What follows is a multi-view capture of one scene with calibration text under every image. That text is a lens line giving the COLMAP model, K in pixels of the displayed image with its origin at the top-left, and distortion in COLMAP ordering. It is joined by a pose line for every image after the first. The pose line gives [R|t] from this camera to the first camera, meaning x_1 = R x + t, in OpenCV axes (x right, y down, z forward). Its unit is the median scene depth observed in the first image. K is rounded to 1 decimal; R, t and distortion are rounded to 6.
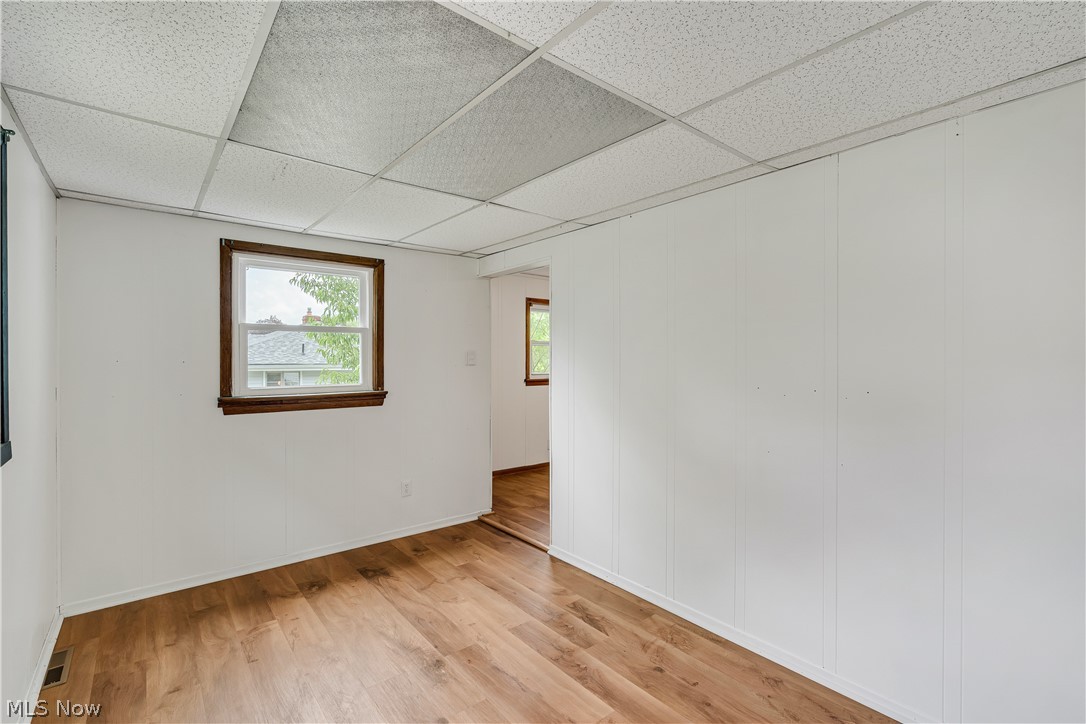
lens RADIAL K [[491.7, 0, 540.0], [0, 491.7, 359.3], [0, 0, 1]] dist [0.003276, -0.000120]
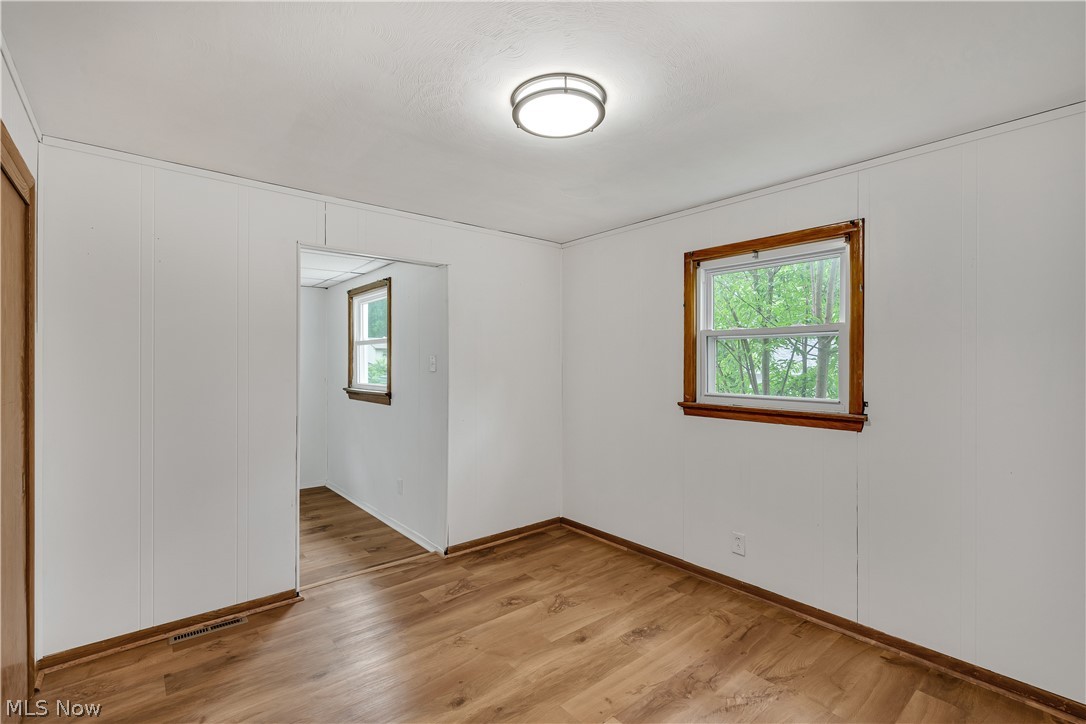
lens RADIAL K [[491.7, 0, 542.9], [0, 491.7, 362.4], [0, 0, 1]] dist [0.003276, -0.000120]
pose [[0.027901, -0.005060, -0.999598, 0.994737], [-0.009146, 0.999944, -0.005317, 0.000483], [0.999569, 0.009291, 0.027853, 1.594645]]
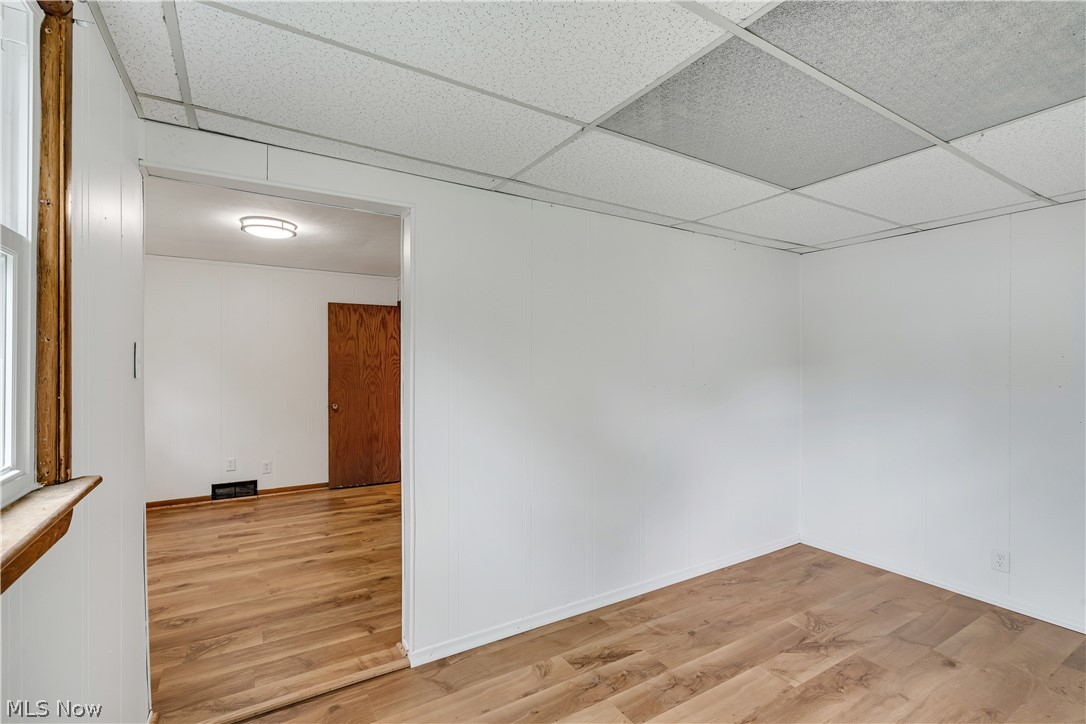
lens RADIAL K [[491.7, 0, 538.5], [0, 491.7, 369.1], [0, 0, 1]] dist [0.003276, -0.000120]
pose [[0.133581, -0.009153, 0.990996, -0.671182], [-0.003520, 0.999947, 0.009710, -0.000694], [-0.991032, -0.004785, 0.133542, 0.854360]]
